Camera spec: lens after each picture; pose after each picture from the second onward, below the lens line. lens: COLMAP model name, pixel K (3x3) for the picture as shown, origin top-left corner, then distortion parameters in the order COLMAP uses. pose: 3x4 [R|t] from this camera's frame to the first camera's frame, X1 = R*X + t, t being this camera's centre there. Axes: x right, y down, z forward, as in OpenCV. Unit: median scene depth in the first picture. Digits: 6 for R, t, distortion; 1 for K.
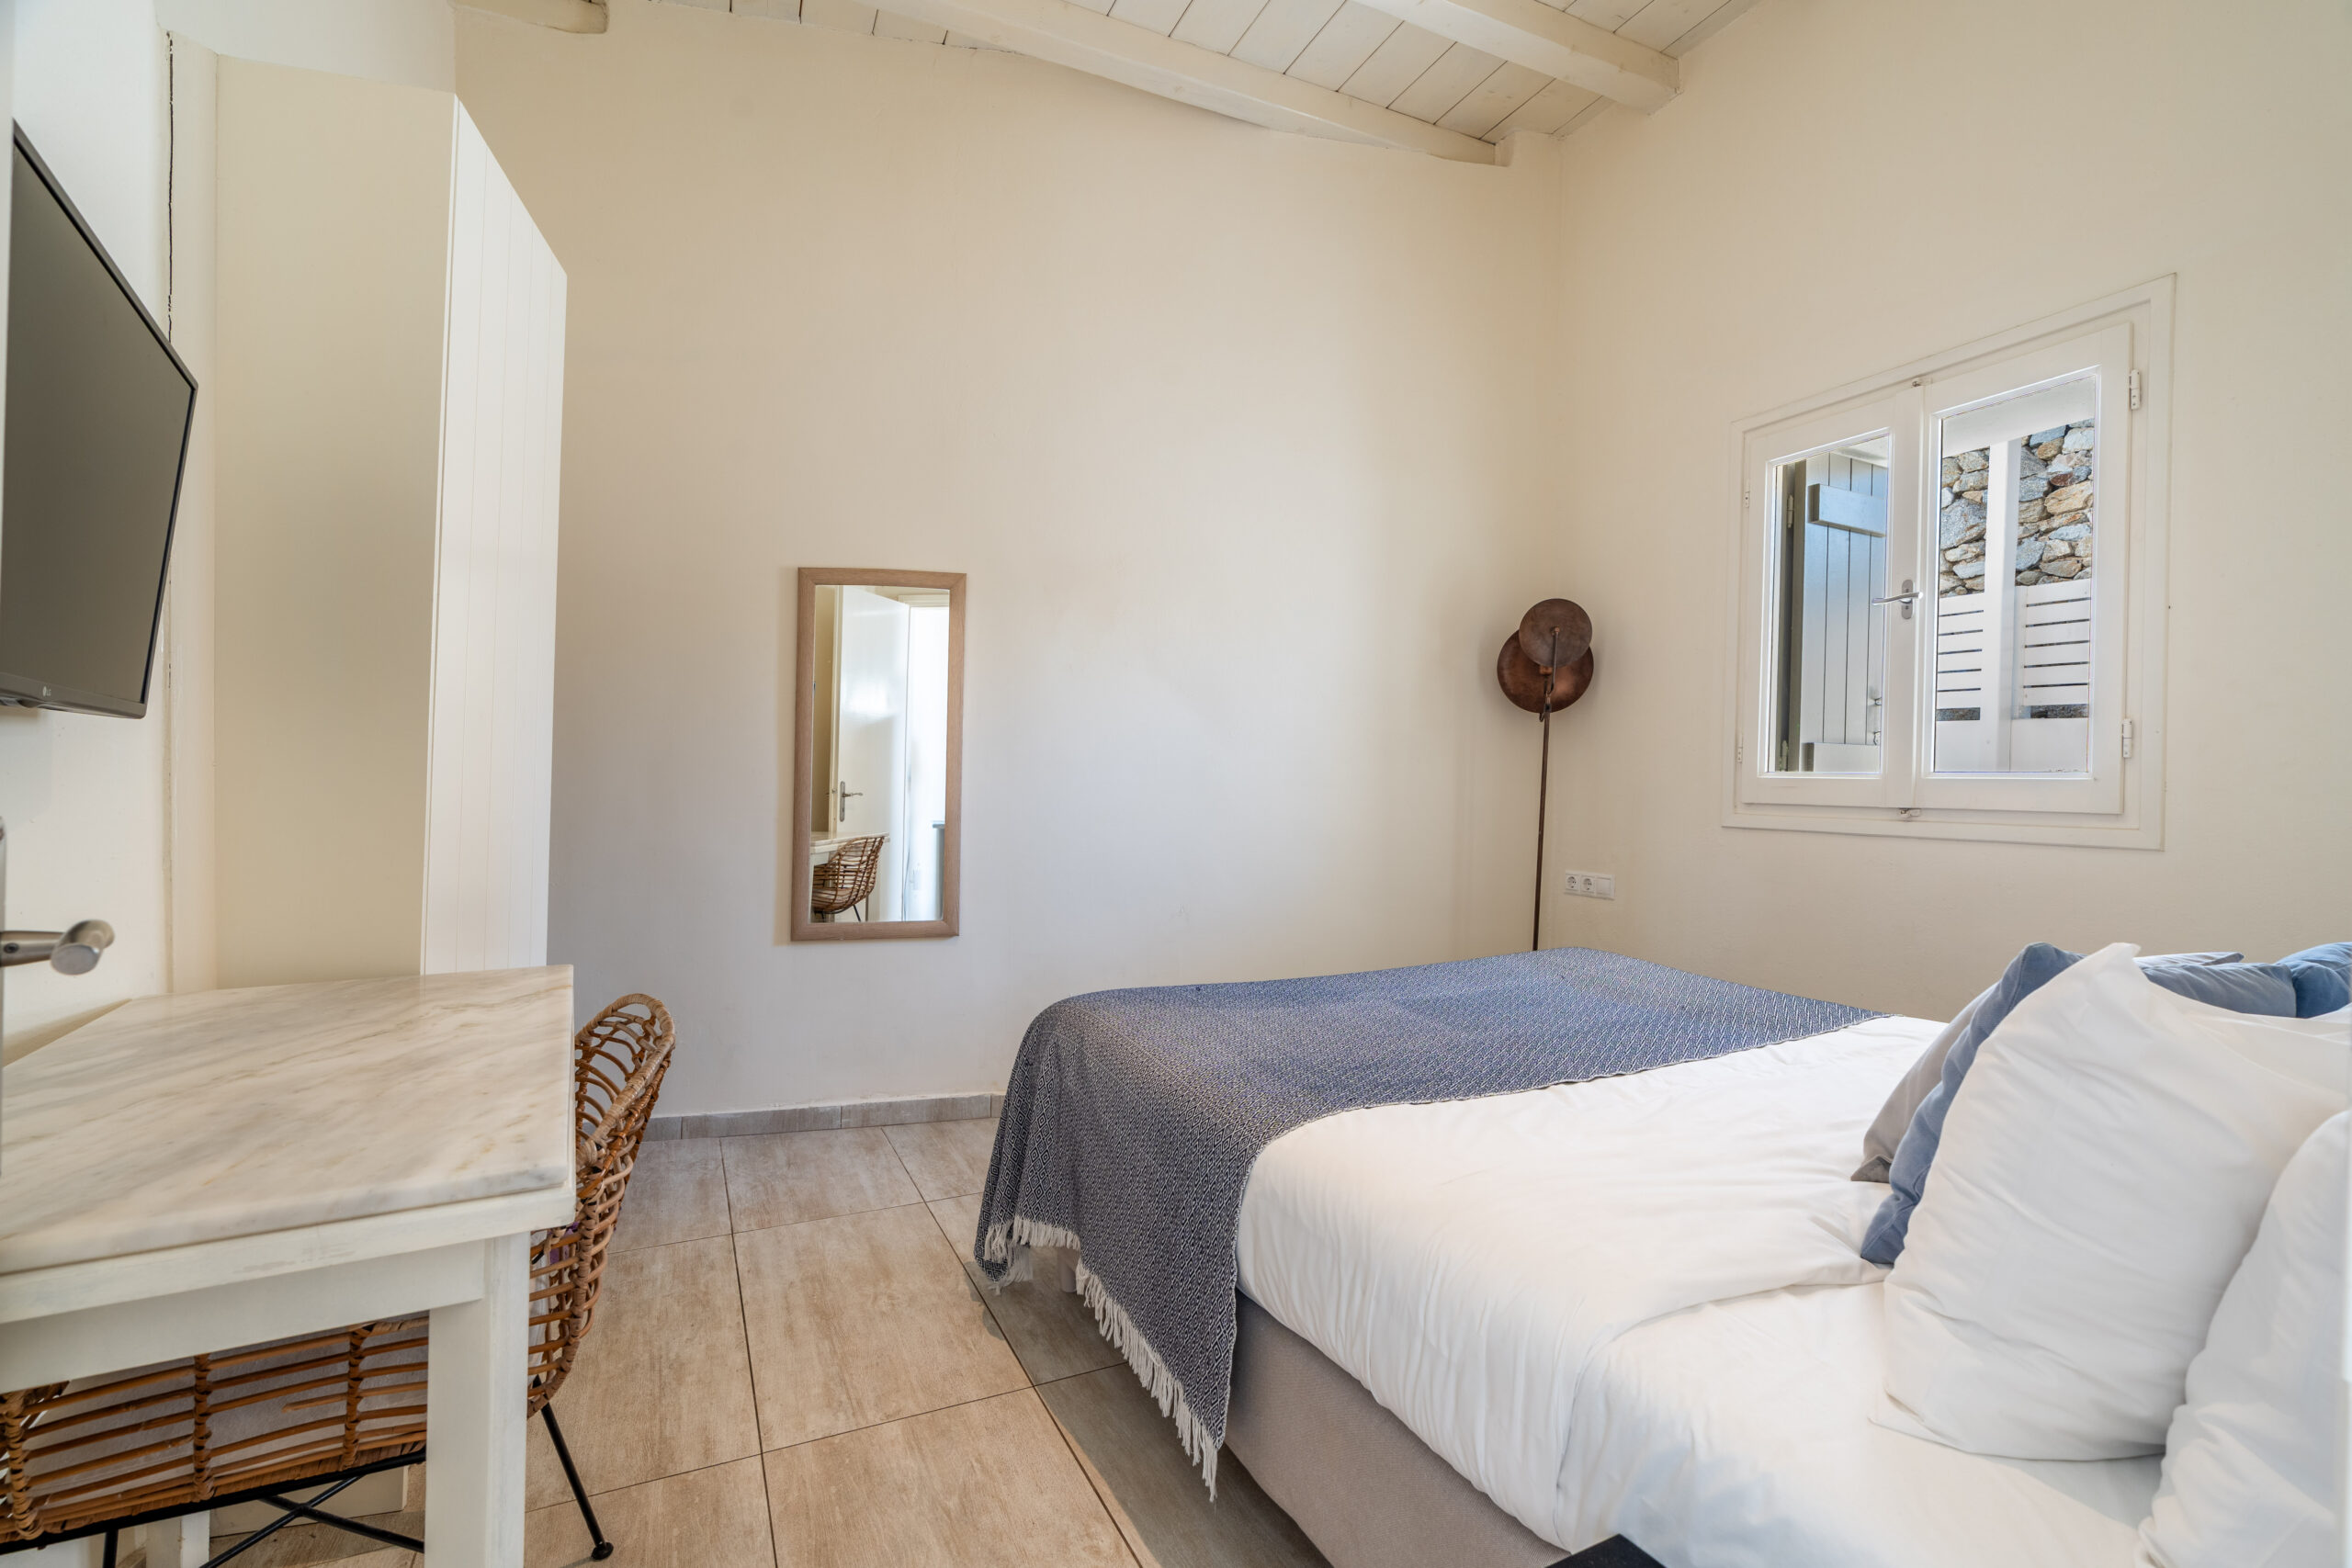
lens RADIAL K [[1059.9, 0, 1184.0], [0, 1059.9, 865.2], [0, 0, 1]] dist [0.135386, 0.000118]
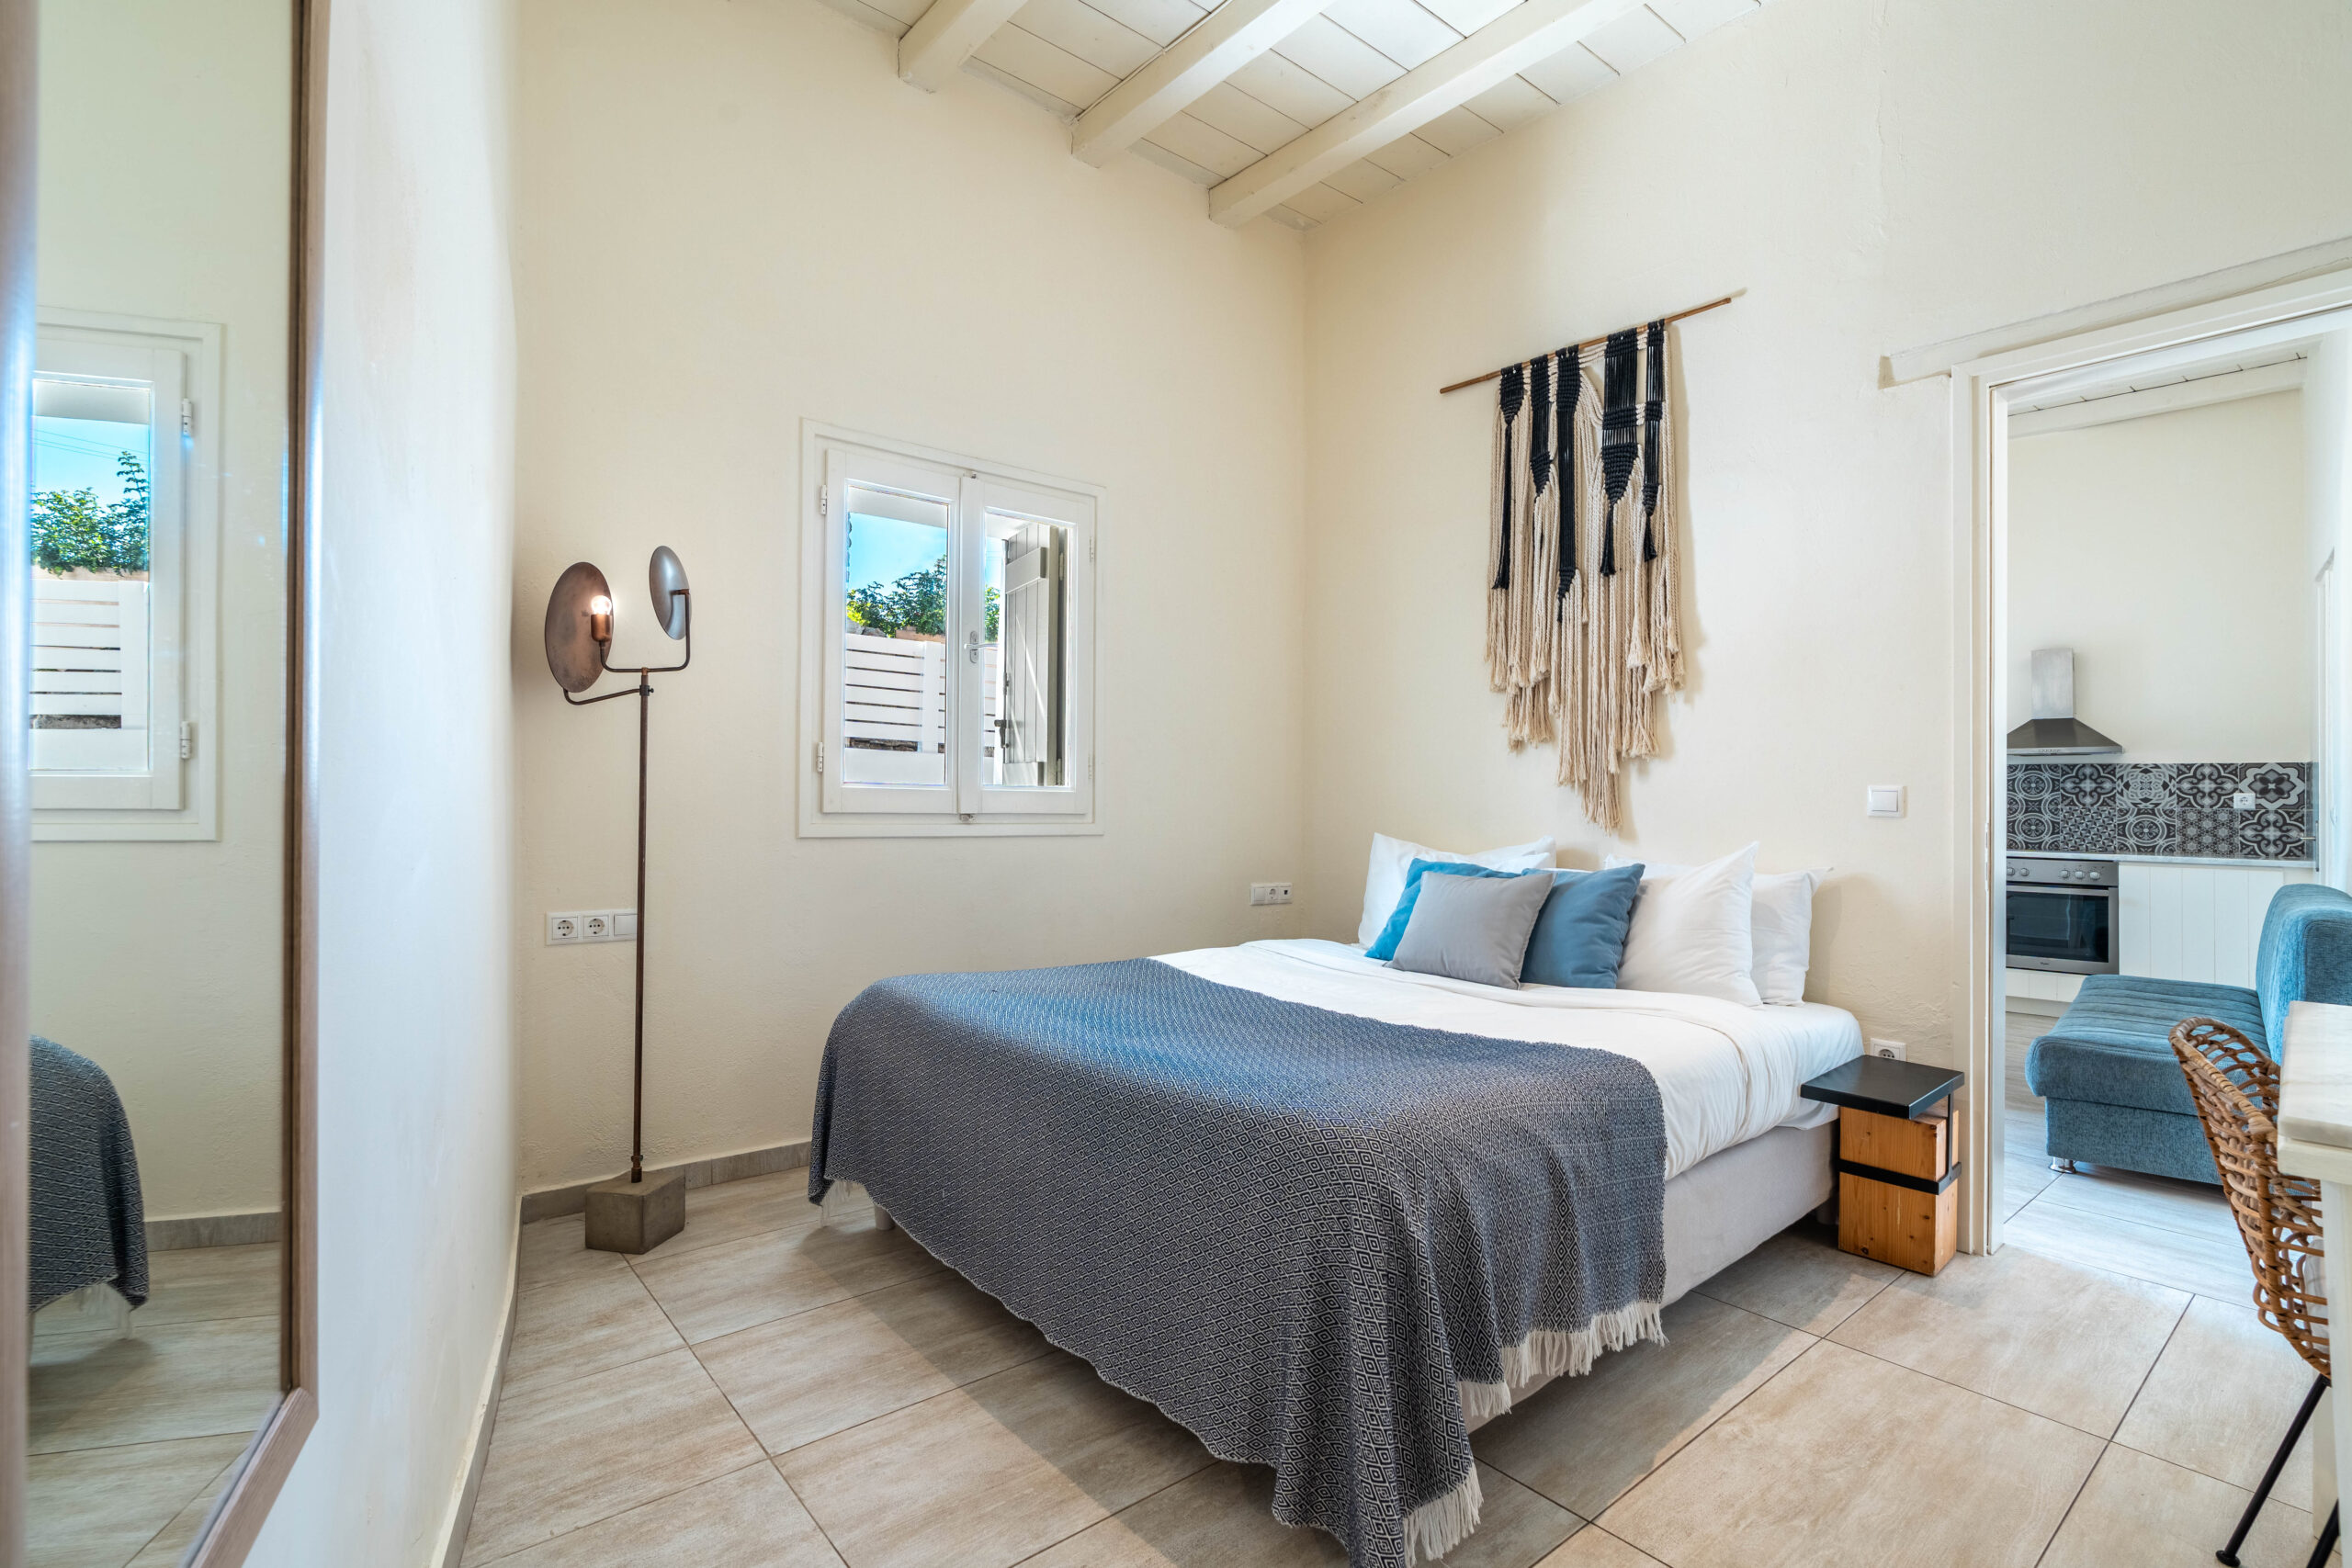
lens RADIAL K [[1110.3, 0, 1177.5], [0, 1110.3, 812.3], [0, 0, 1]] dist [-0.002469, -0.000059]
pose [[-0.241825, -0.003938, 0.970312, -0.951179], [0.081200, 0.996402, 0.024280, -0.096925], [-0.966916, 0.084661, -0.240636, 1.614125]]
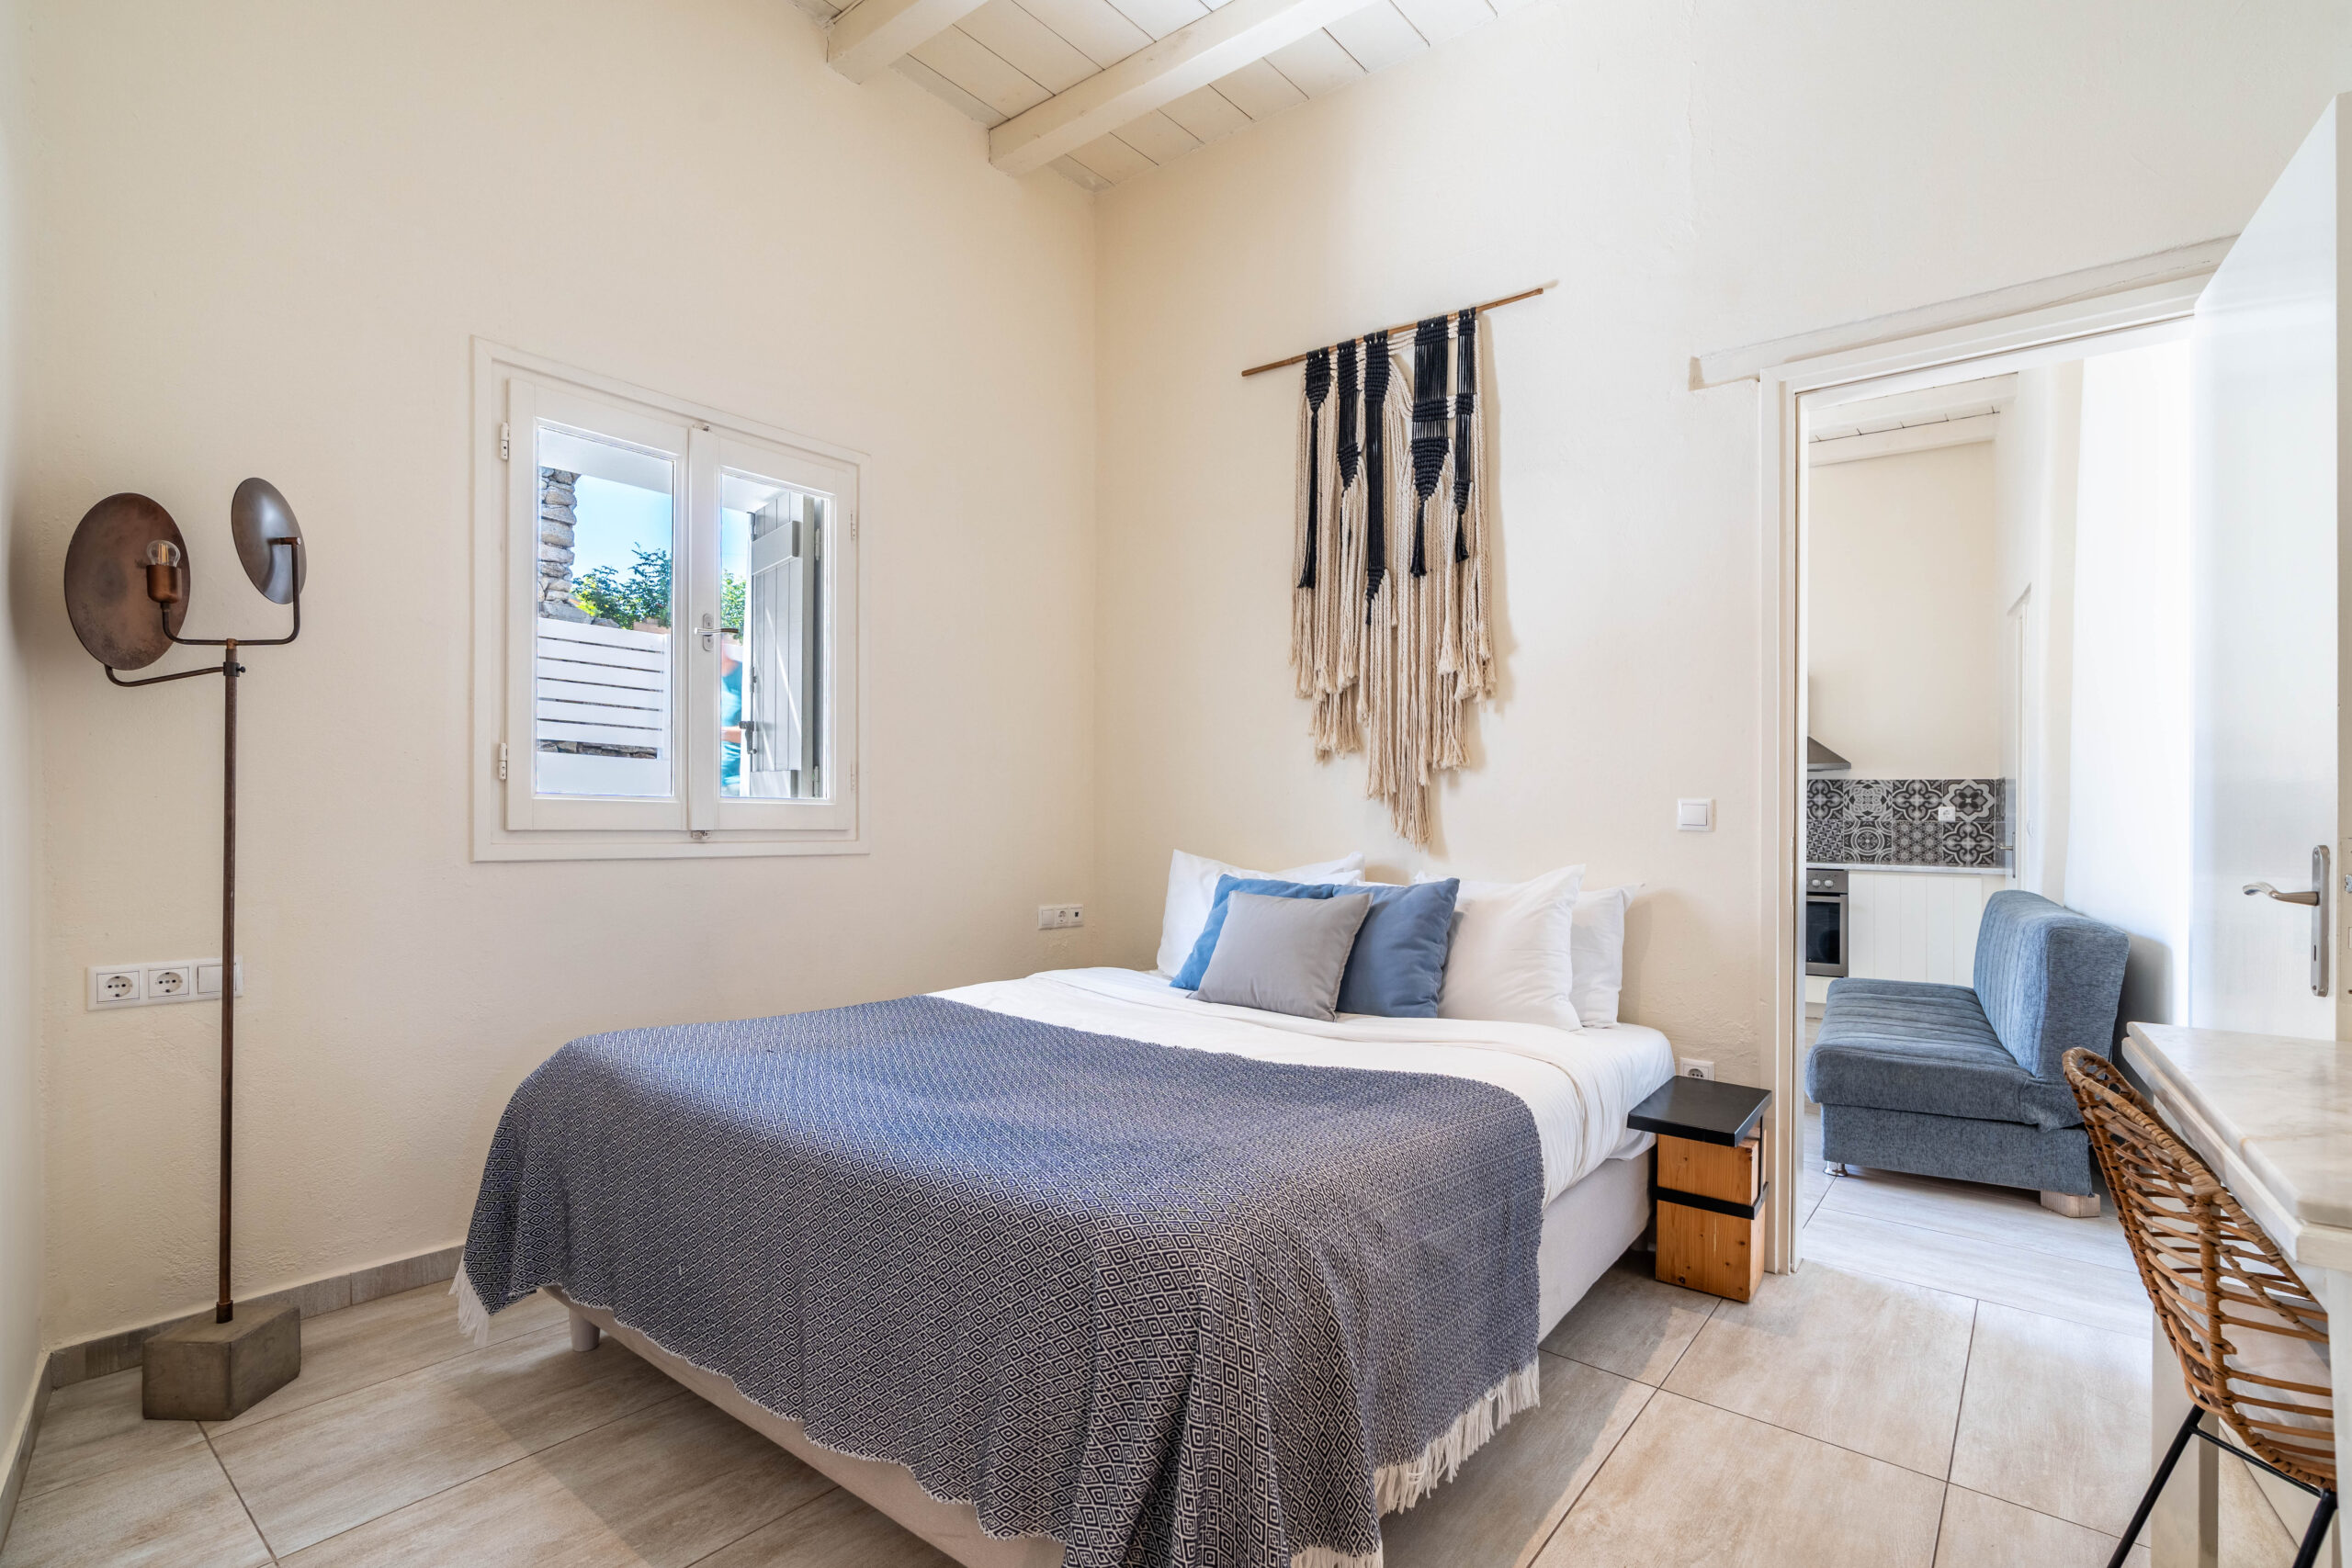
lens RADIAL K [[1102.1, 0, 1180.6], [0, 1102.1, 834.8], [0, 0, 1]] dist [-0.004755, 0.000042]
pose [[-0.428188, -0.010842, 0.903625, -0.750057], [0.077503, 0.995803, 0.048674, -0.094924], [-0.900360, 0.090875, -0.425550, 1.557744]]
